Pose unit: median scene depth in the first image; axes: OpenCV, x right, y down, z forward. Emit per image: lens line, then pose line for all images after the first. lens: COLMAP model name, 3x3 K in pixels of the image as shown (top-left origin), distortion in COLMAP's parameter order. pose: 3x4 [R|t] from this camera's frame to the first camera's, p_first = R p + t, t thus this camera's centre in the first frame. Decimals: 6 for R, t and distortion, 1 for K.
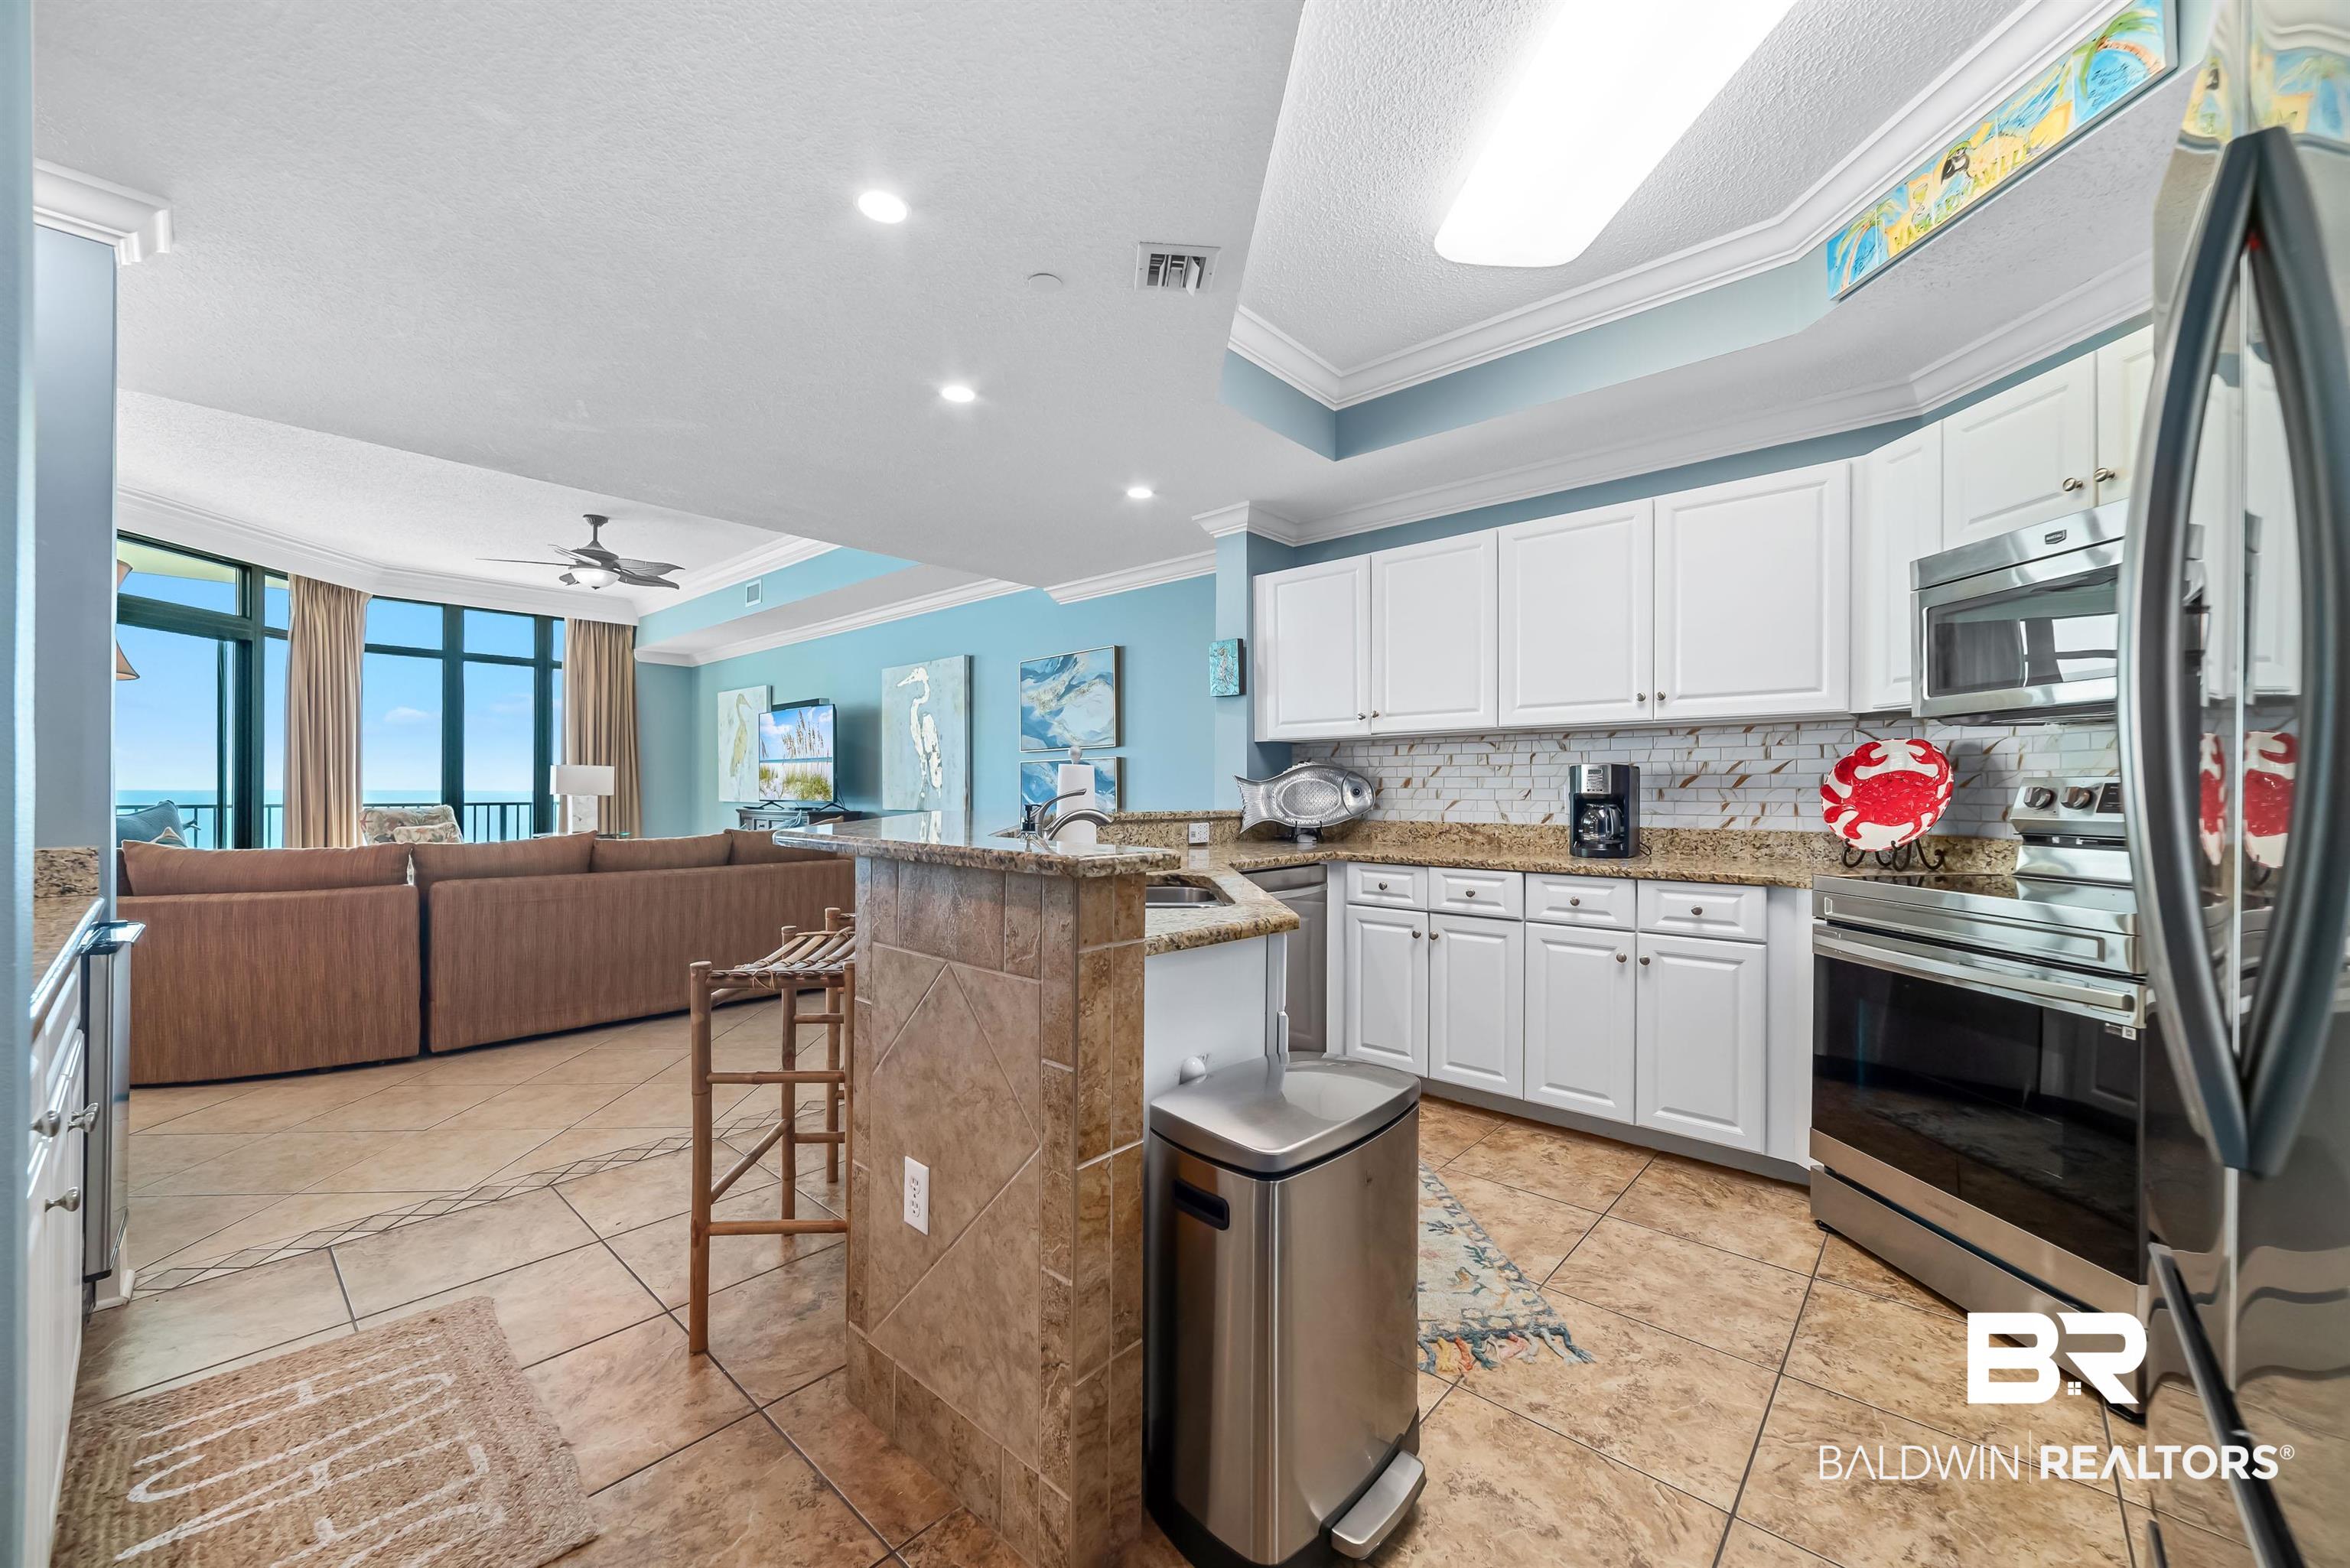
lens RADIAL K [[902.8, 0, 1174.6], [0, 902.8, 788.7], [0, 0, 1]] dist [-0.000692, 0.000232]
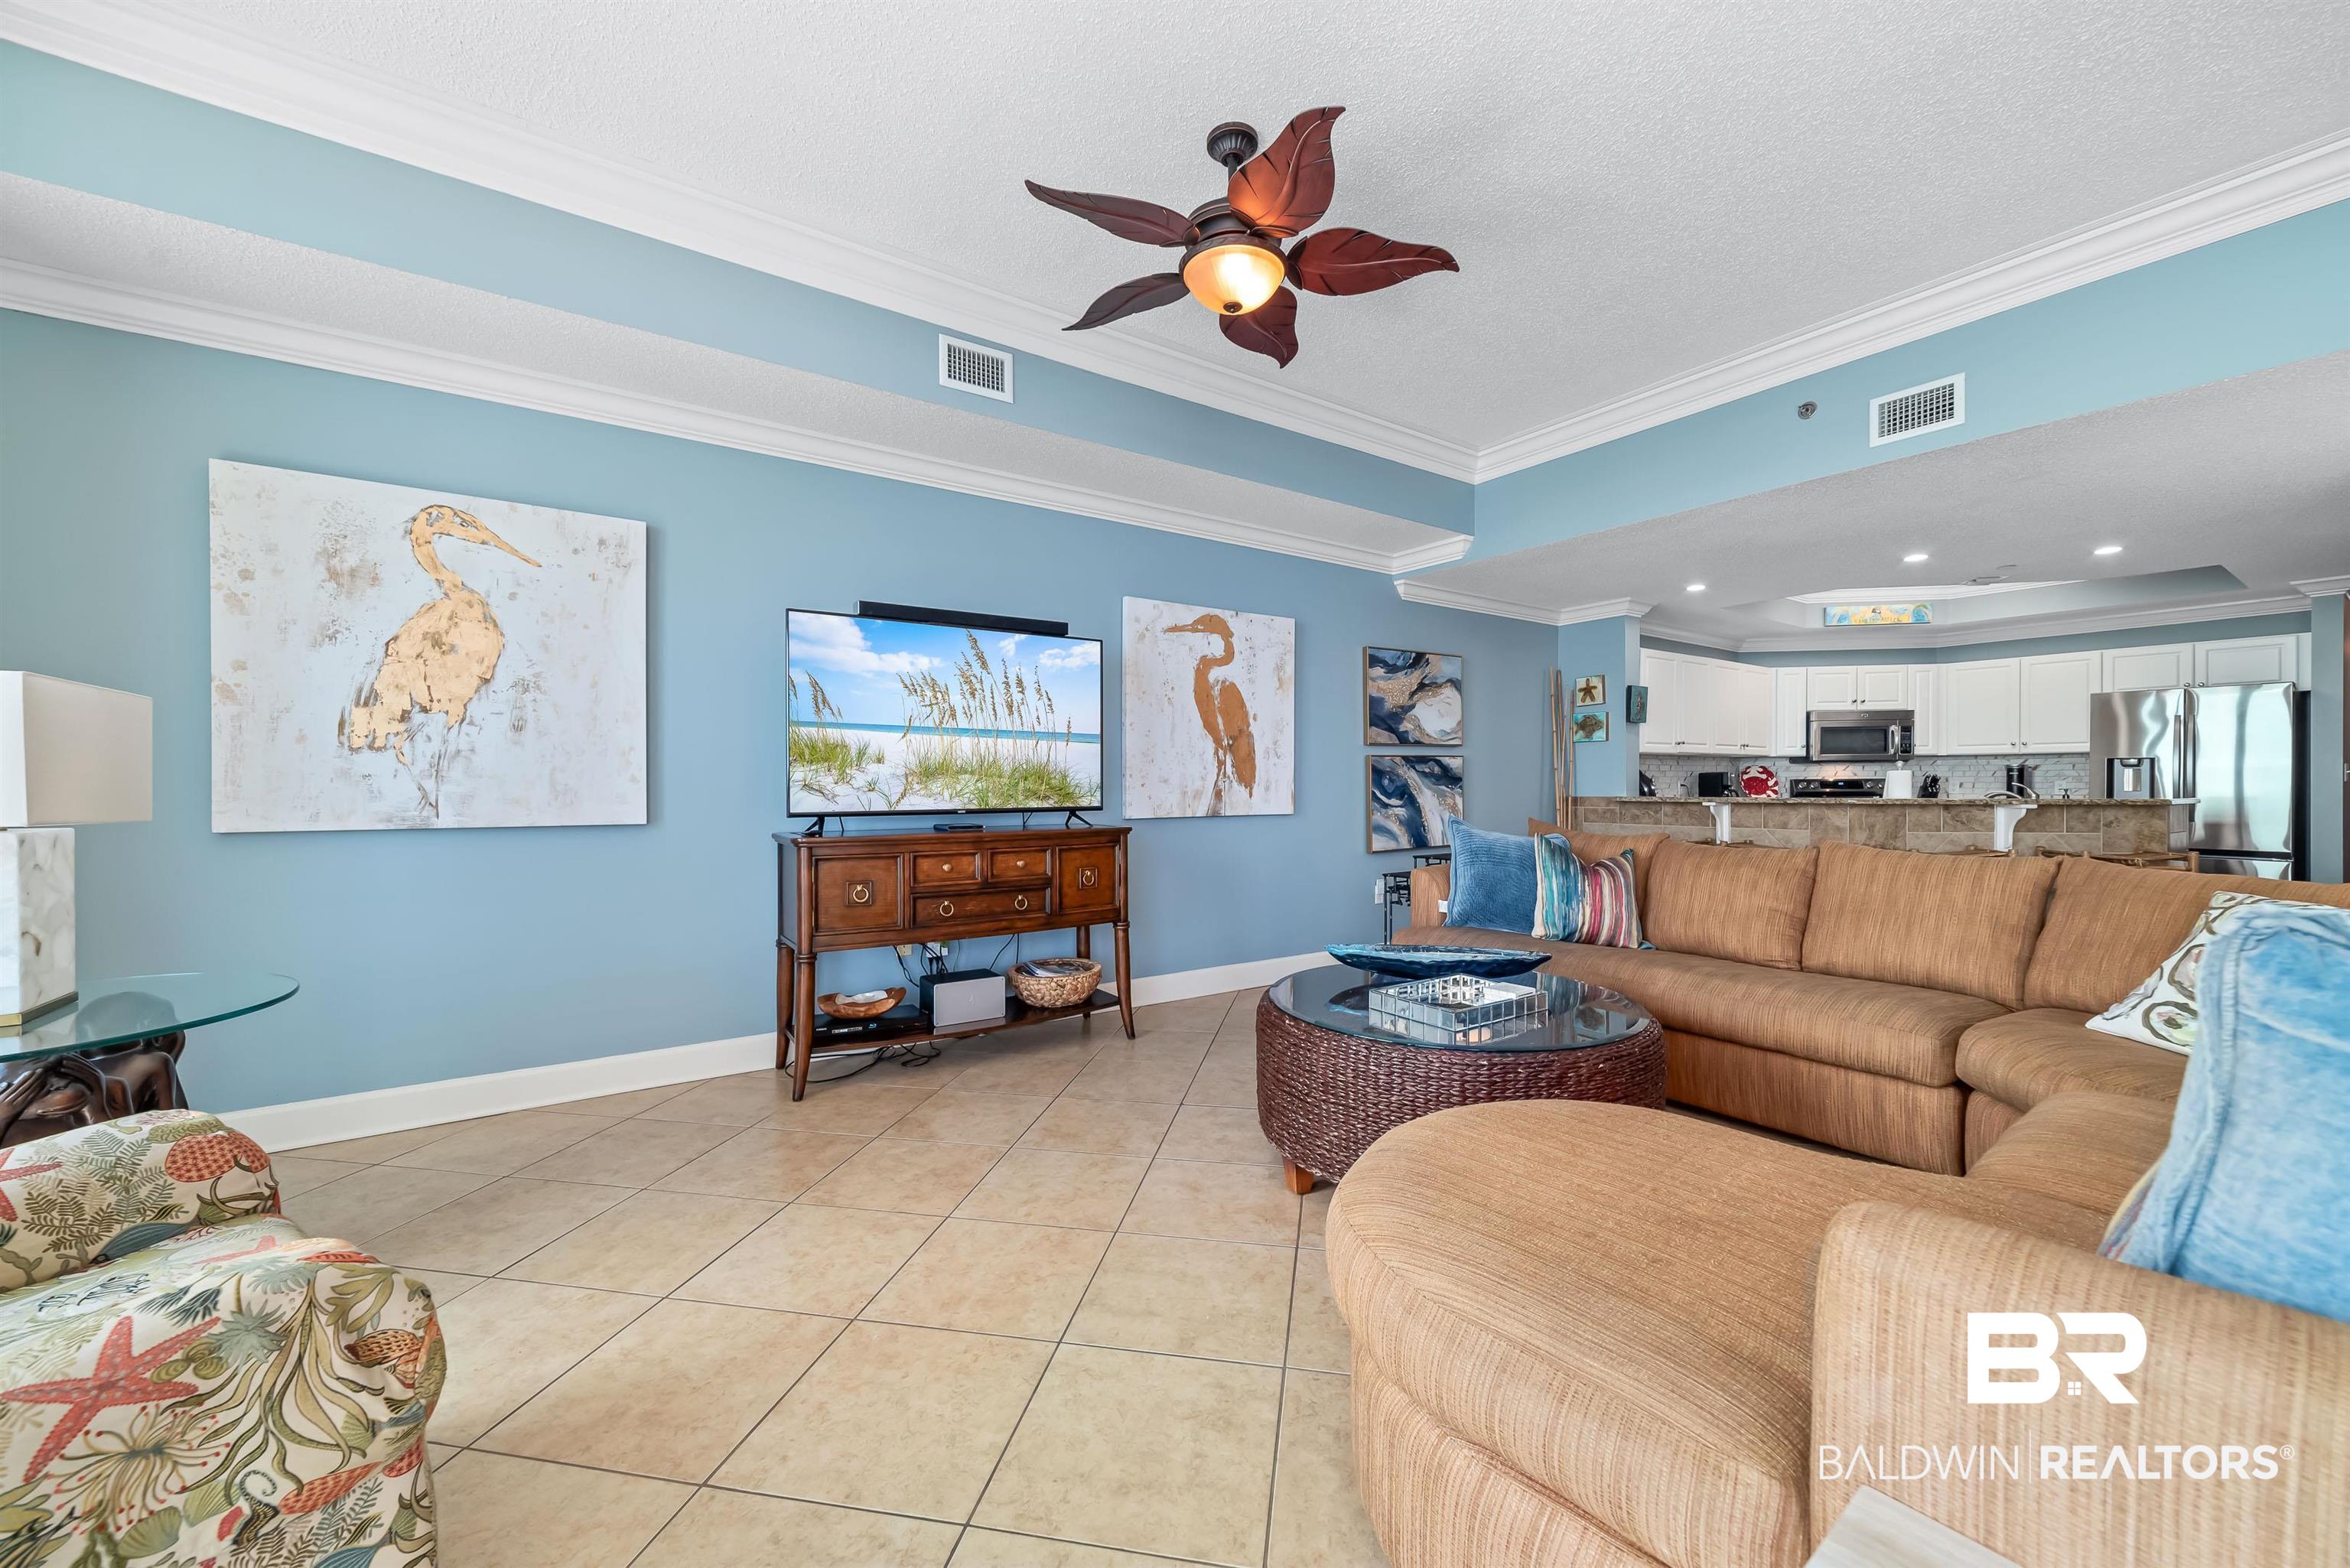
lens RADIAL K [[880.3, 0, 1184.5], [0, 880.3, 789.9], [0, 0, 1]] dist [-0.000512, 0.000303]
pose [[0.237766, -0.013508, 0.971229, -1.560007], [-0.001608, 0.999896, 0.014301, -0.009093], [-0.971321, -0.004962, 0.237720, 1.378564]]
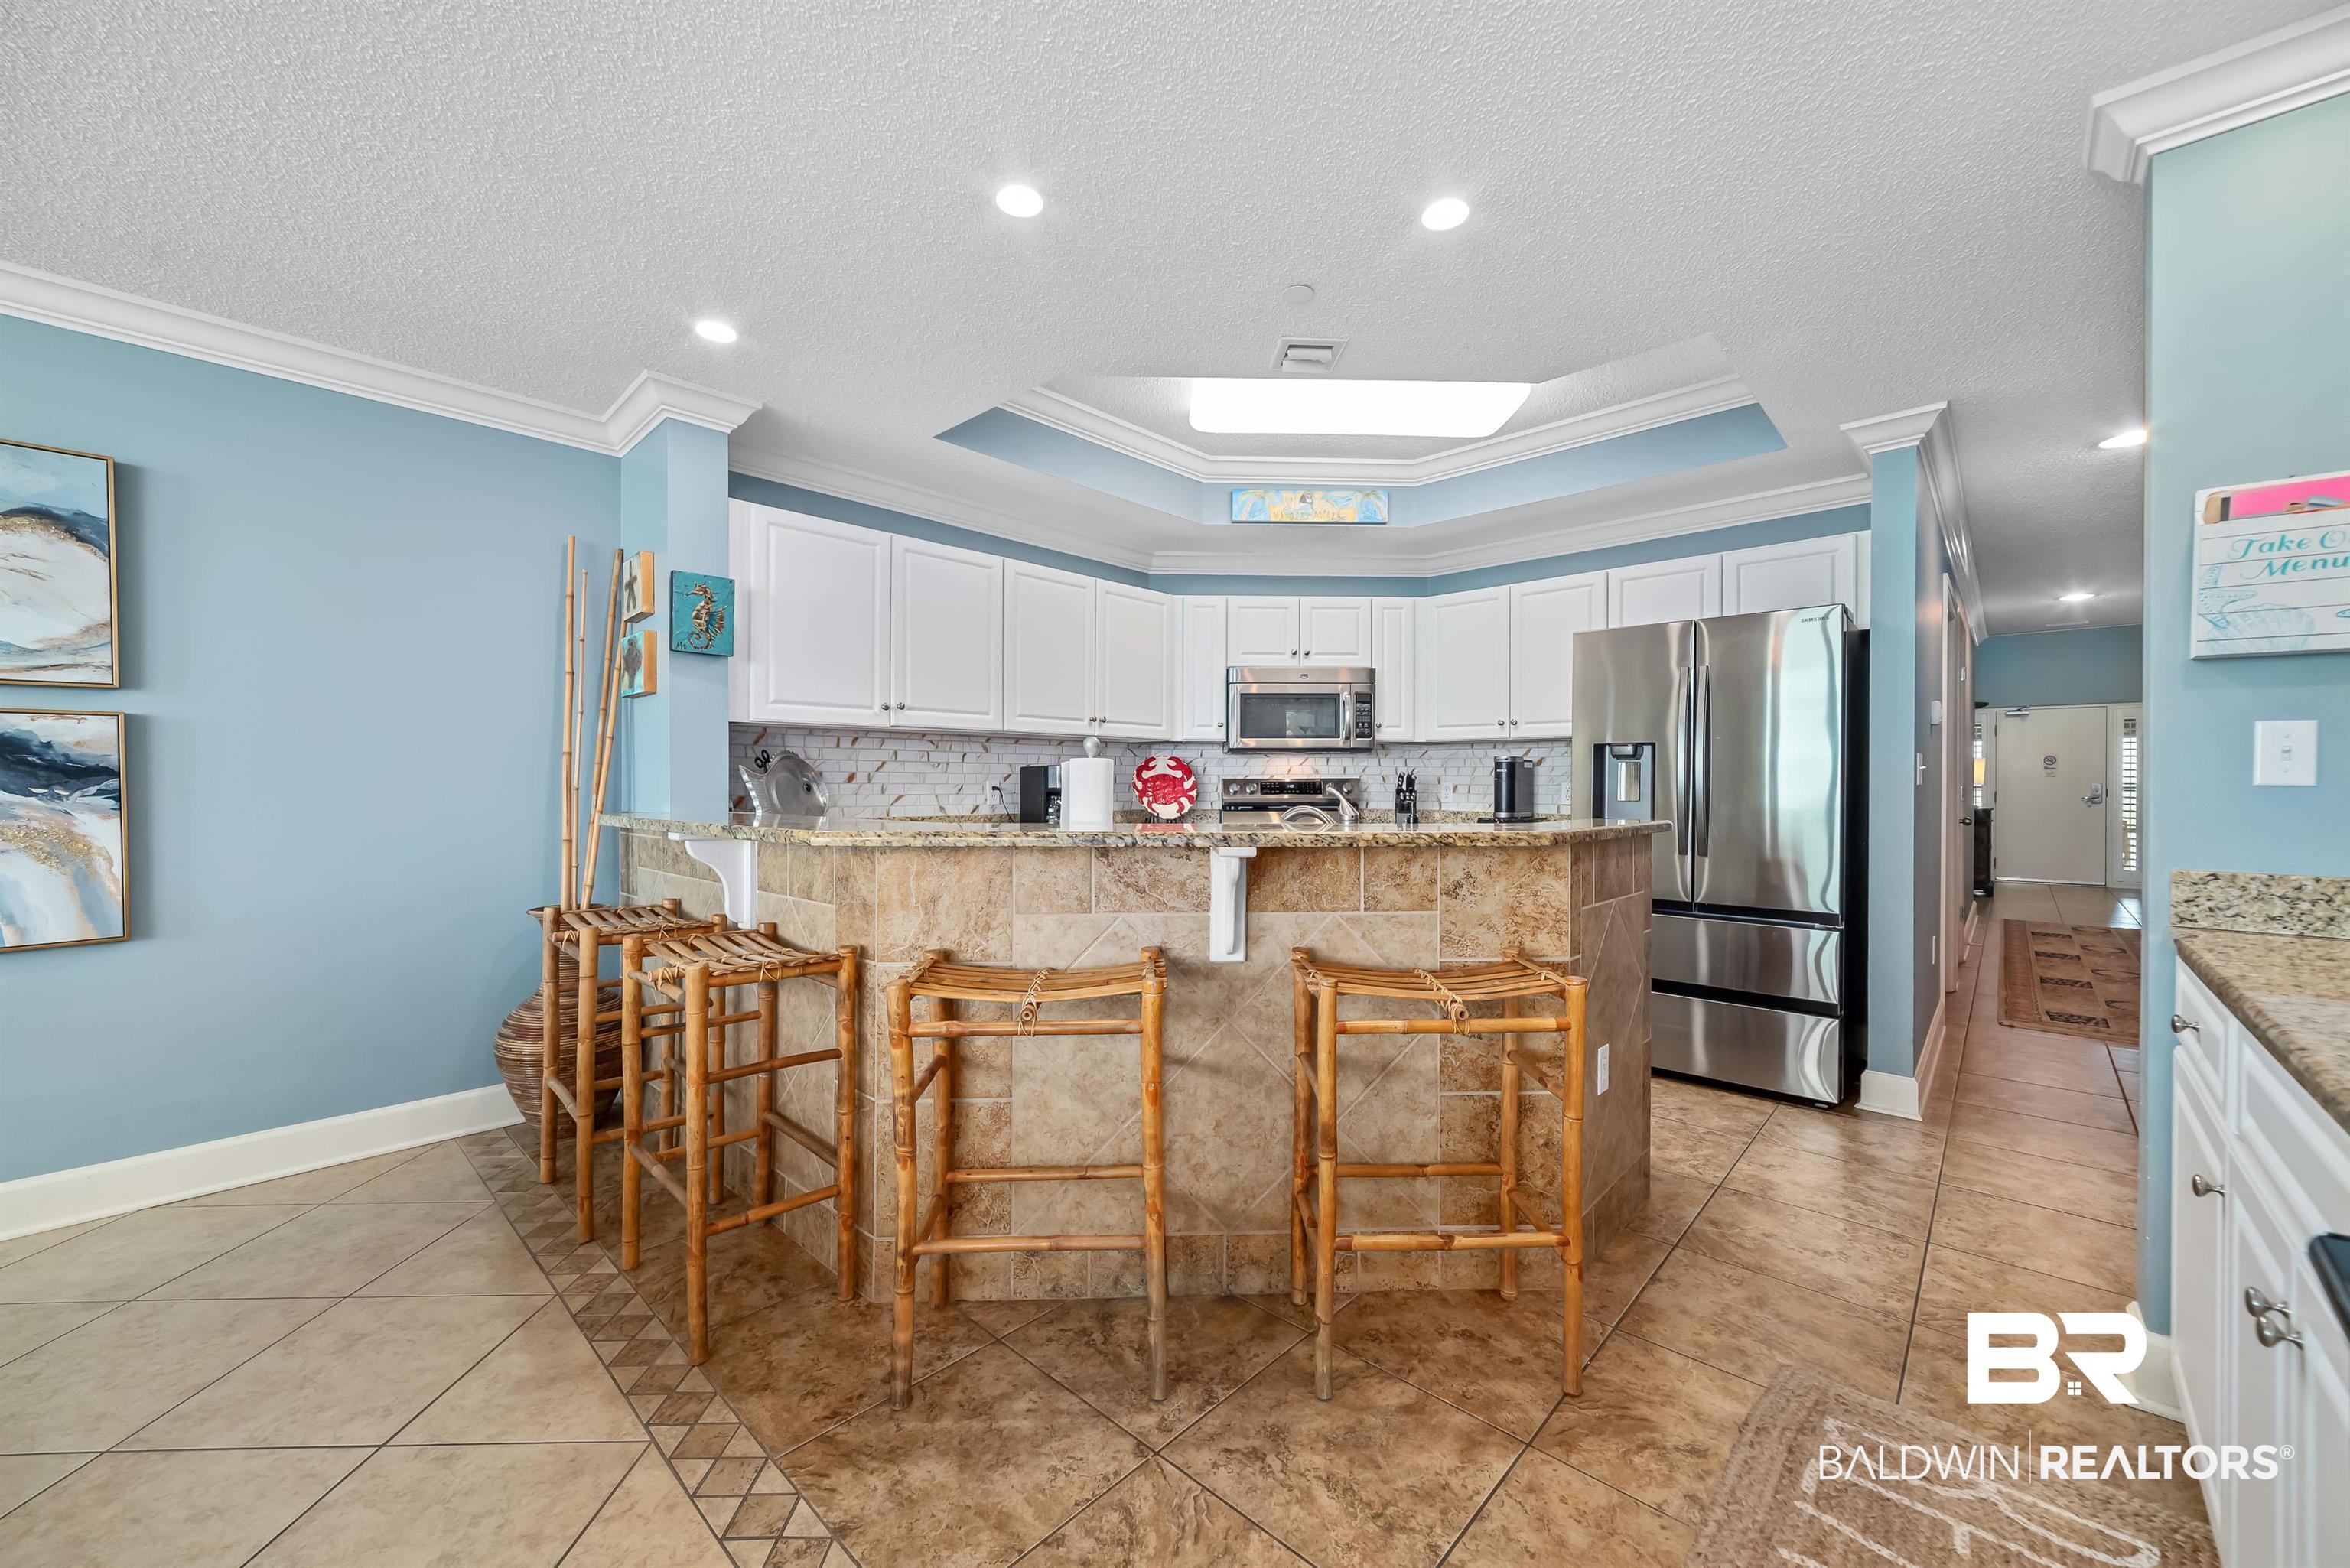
lens RADIAL K [[902.8, 0, 1174.6], [0, 902.8, 788.7], [0, 0, 1]] dist [-0.000692, 0.000232]
pose [[0.020870, -0.013115, 0.999696, -0.682448], [-0.006290, 0.999892, 0.013248, -0.009818], [-0.999762, -0.006565, 0.020785, 0.650191]]
